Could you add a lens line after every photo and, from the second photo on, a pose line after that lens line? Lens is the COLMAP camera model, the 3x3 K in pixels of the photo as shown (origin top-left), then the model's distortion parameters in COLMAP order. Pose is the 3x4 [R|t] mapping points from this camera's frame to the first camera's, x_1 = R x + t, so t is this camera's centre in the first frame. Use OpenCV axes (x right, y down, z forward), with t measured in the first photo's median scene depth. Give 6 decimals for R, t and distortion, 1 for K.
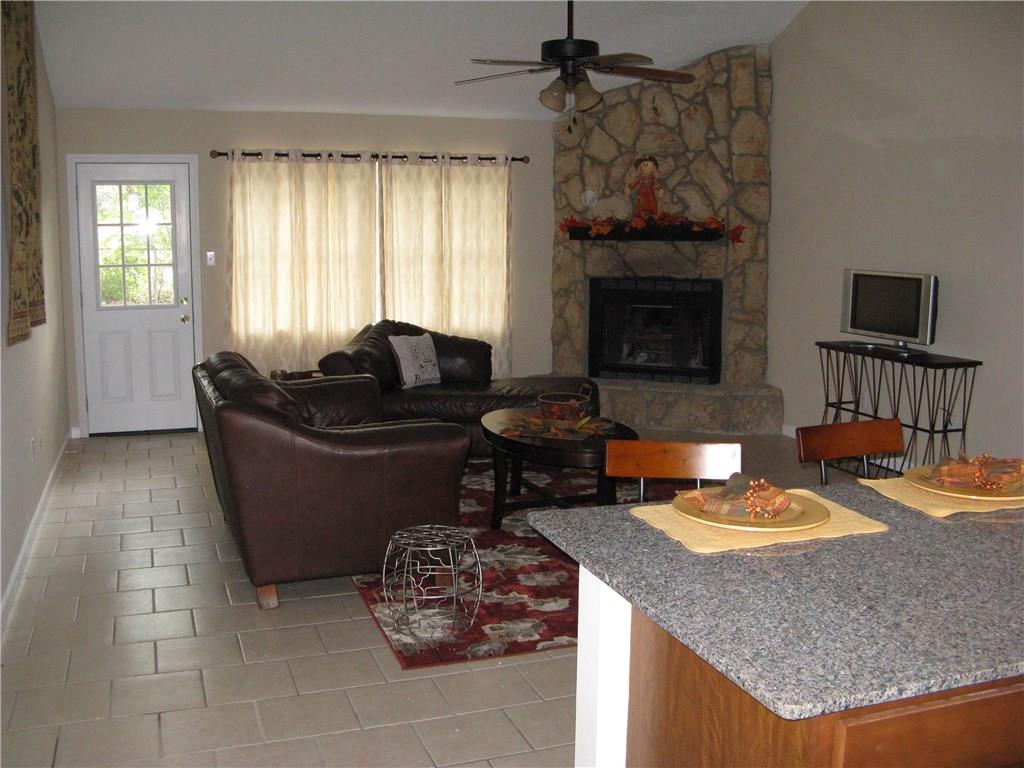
lens RADIAL K [[1047.4, 0, 510.9], [0, 1047.4, 383.5], [0, 0, 1]] dist [-0.111467, 0.000000]
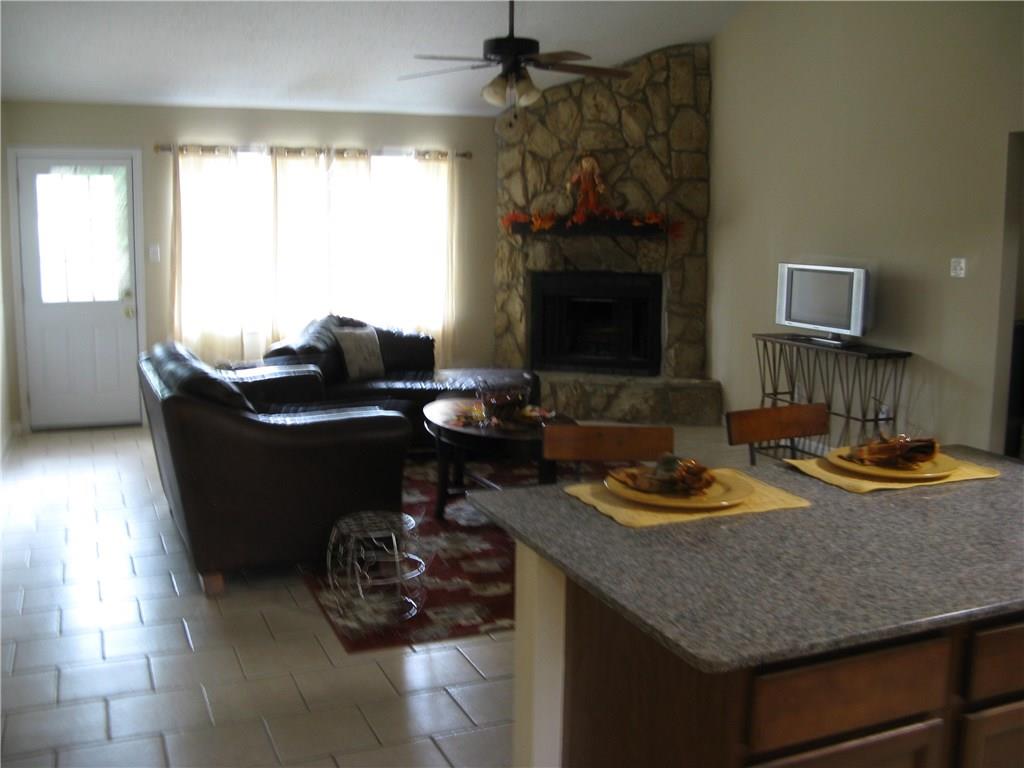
lens RADIAL K [[1047.4, 0, 514.1], [0, 1047.4, 380.5], [0, 0, 1]] dist [-0.111467, 0.000000]
pose [[0.998446, -0.004285, 0.055557, 0.002397], [0.004242, 0.999991, 0.000888, 0.005031], [-0.055560, -0.000650, 0.998455, -0.018690]]
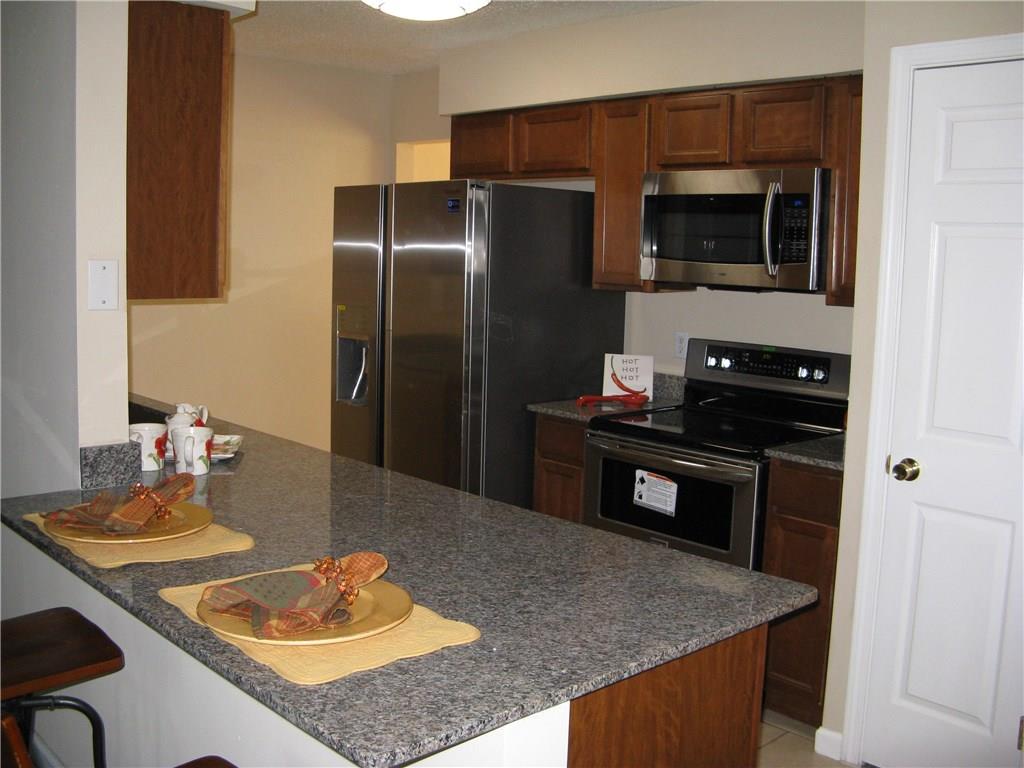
lens RADIAL K [[1047.4, 0, 512.1], [0, 1047.4, 382.0], [0, 0, 1]] dist [-0.111467, 0.000000]
pose [[-0.411281, -0.131372, 0.901992, -0.202830], [0.099834, 0.977114, 0.187835, -0.067830], [-0.906025, 0.167302, -0.388753, 0.487712]]
